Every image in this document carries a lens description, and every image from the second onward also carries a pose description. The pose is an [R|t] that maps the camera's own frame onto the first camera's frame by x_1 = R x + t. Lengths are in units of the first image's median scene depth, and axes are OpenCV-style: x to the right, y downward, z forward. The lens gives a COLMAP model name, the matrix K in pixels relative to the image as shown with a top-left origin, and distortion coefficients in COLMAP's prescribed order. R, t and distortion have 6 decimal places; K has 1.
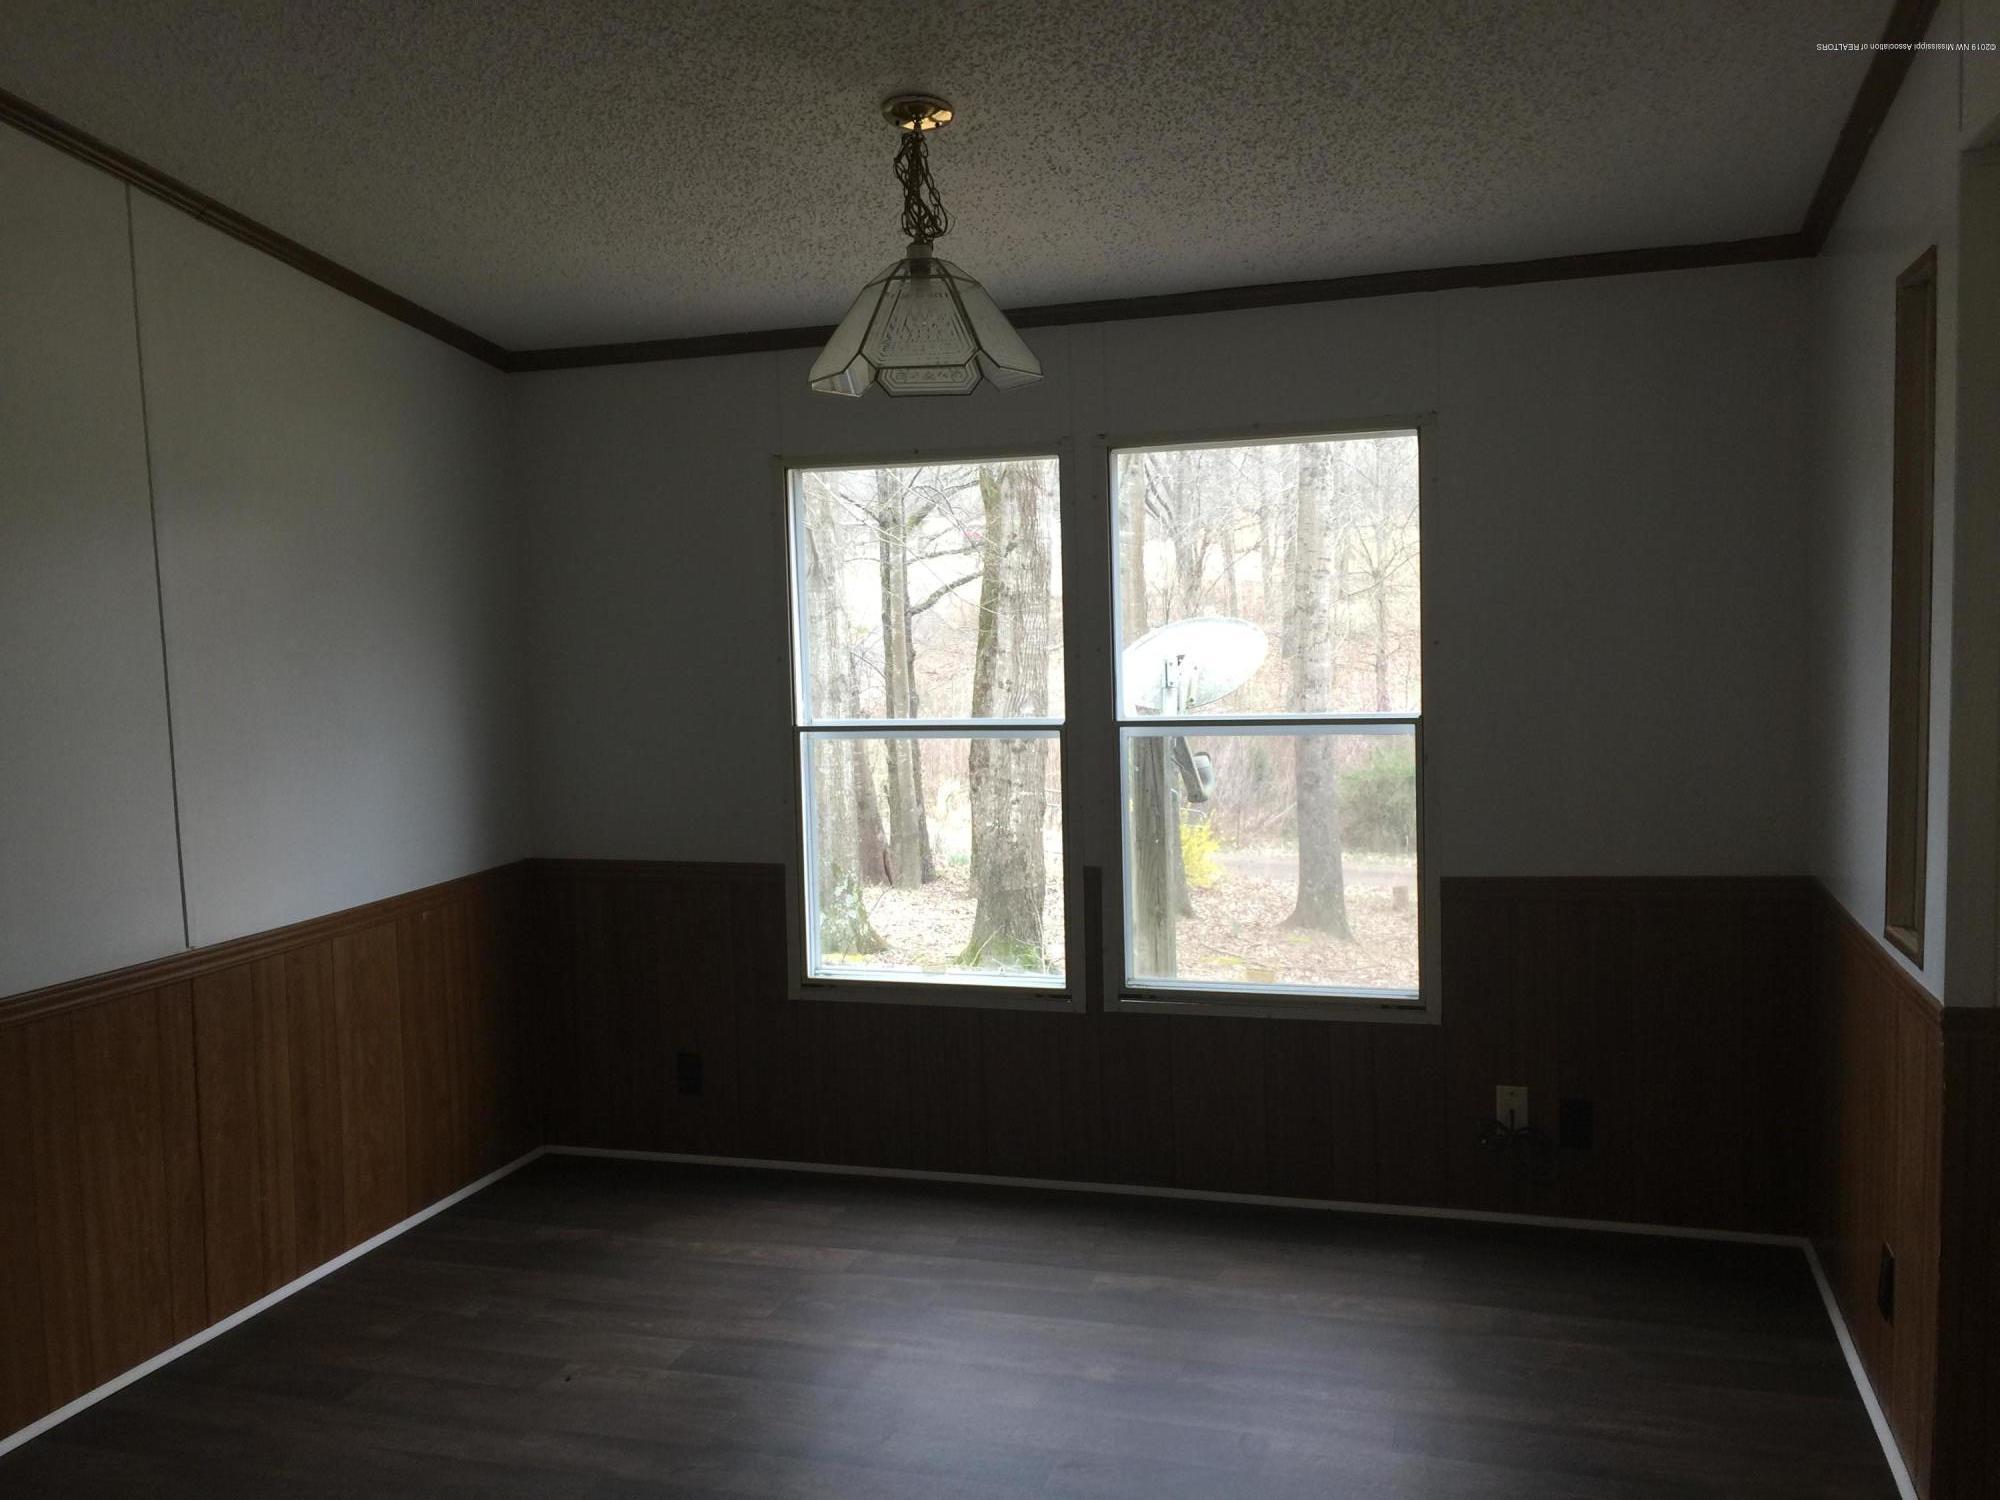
lens RADIAL K [[1644.5, 0, 1000.0], [0, 1644.5, 750.0], [0, 0, 1]] dist [0.002195, 0.001868]
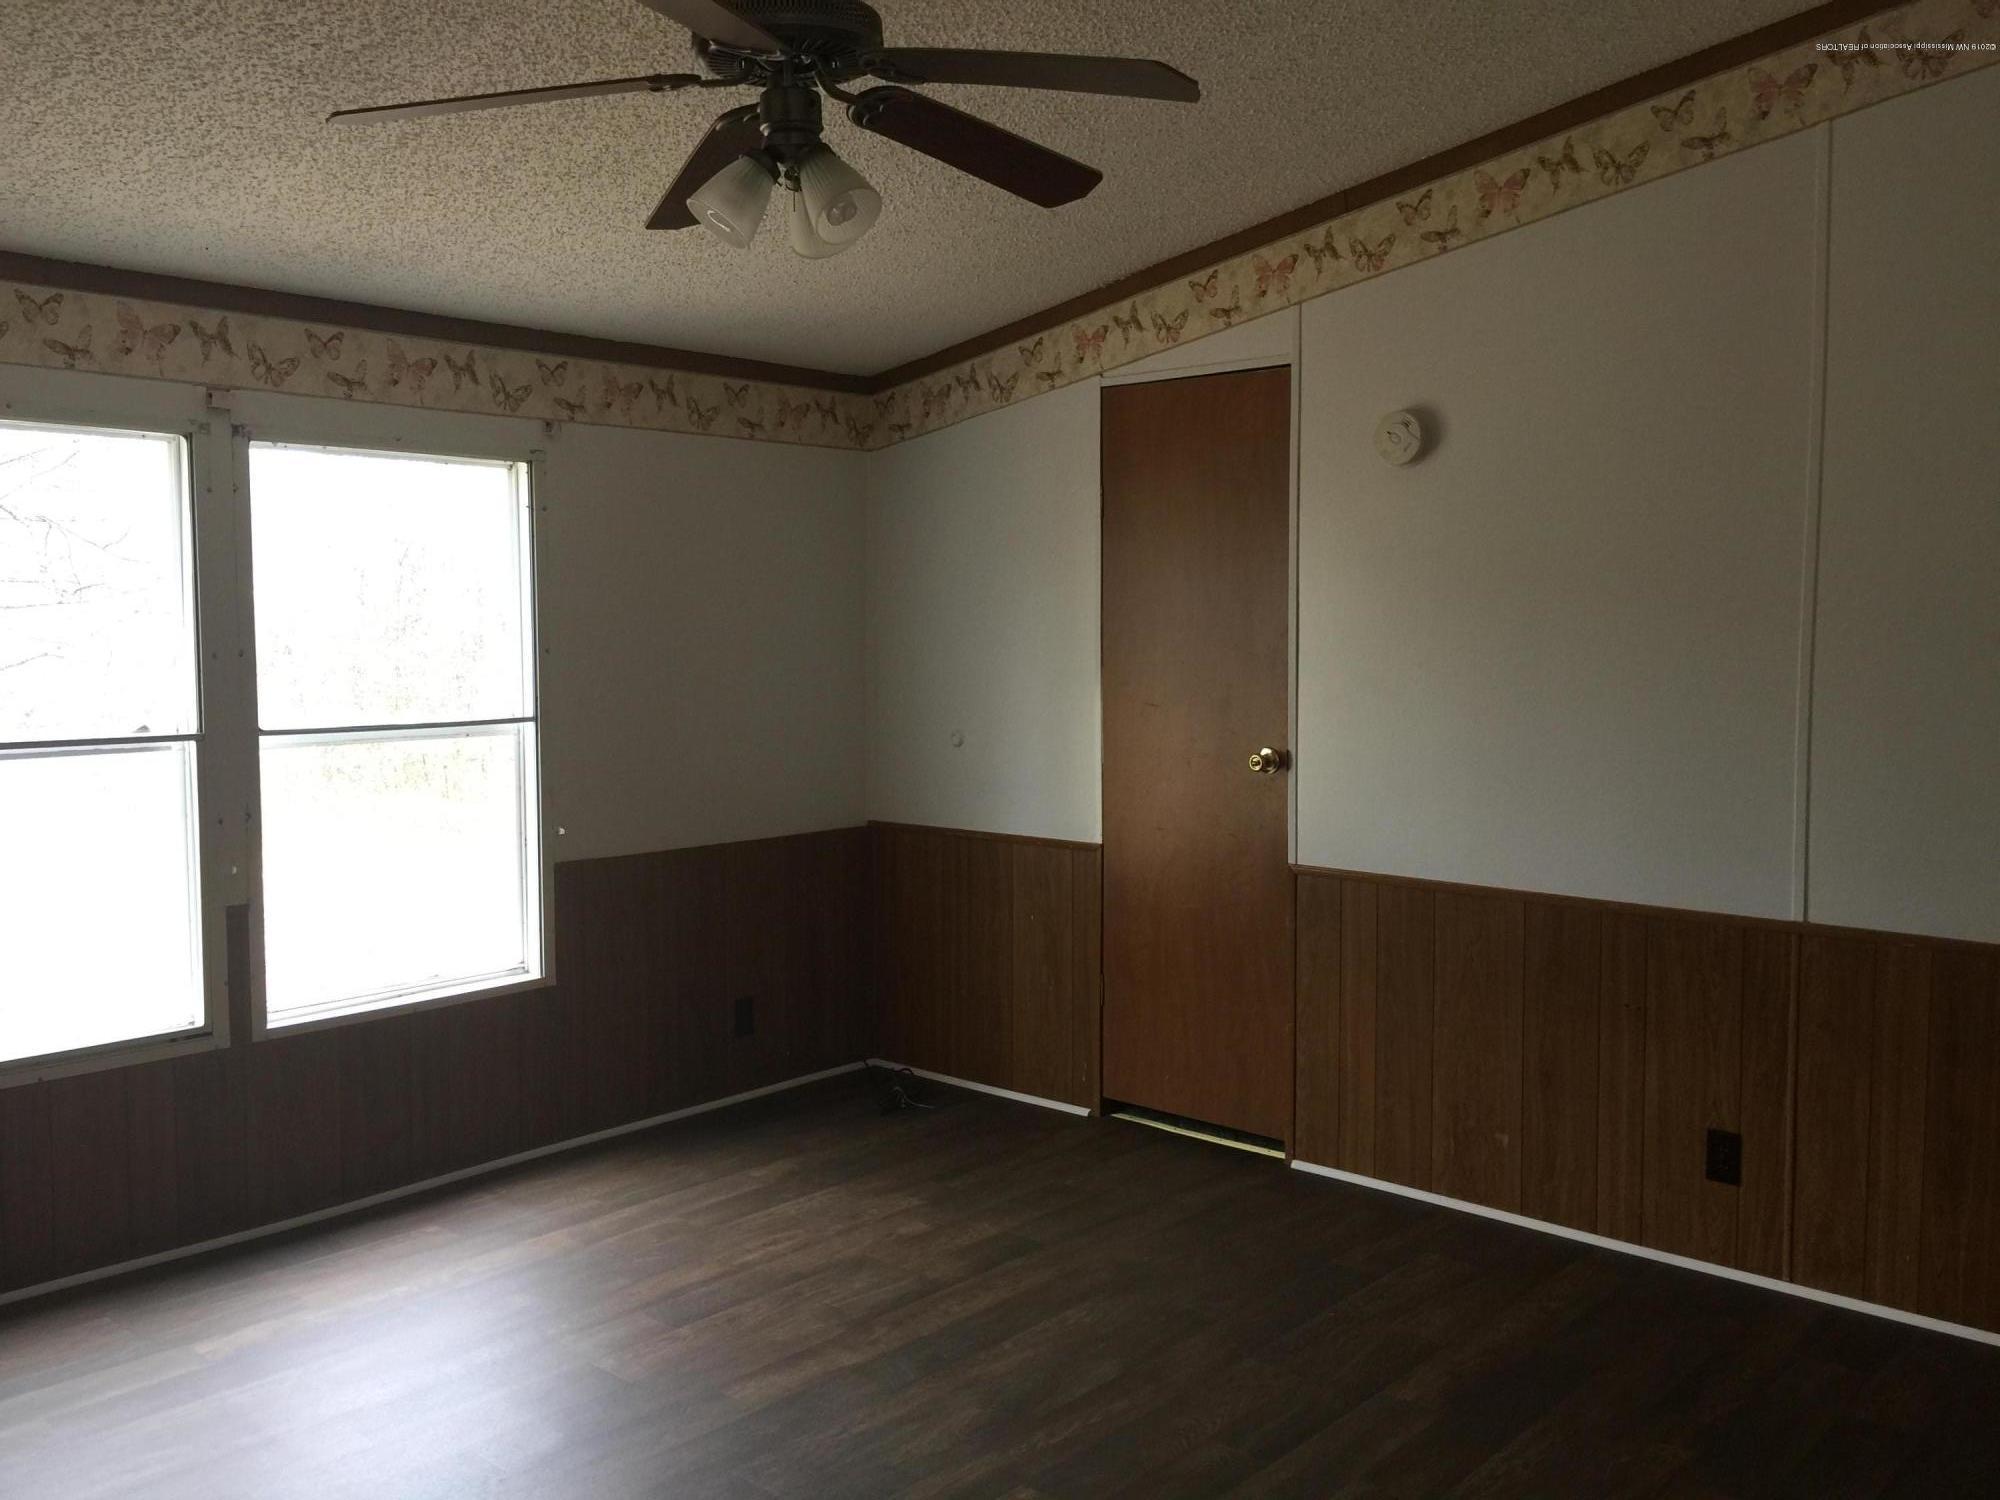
lens RADIAL K [[1681.0, 0, 1000.0], [0, 1681.0, 750.0], [0, 0, 1]] dist [0.009699, 0.005872]
pose [[0.429966, -0.032105, 0.902274, -0.616294], [0.055424, 0.998421, 0.009115, 0.009569], [-0.901142, 0.046088, 0.431067, 0.201990]]
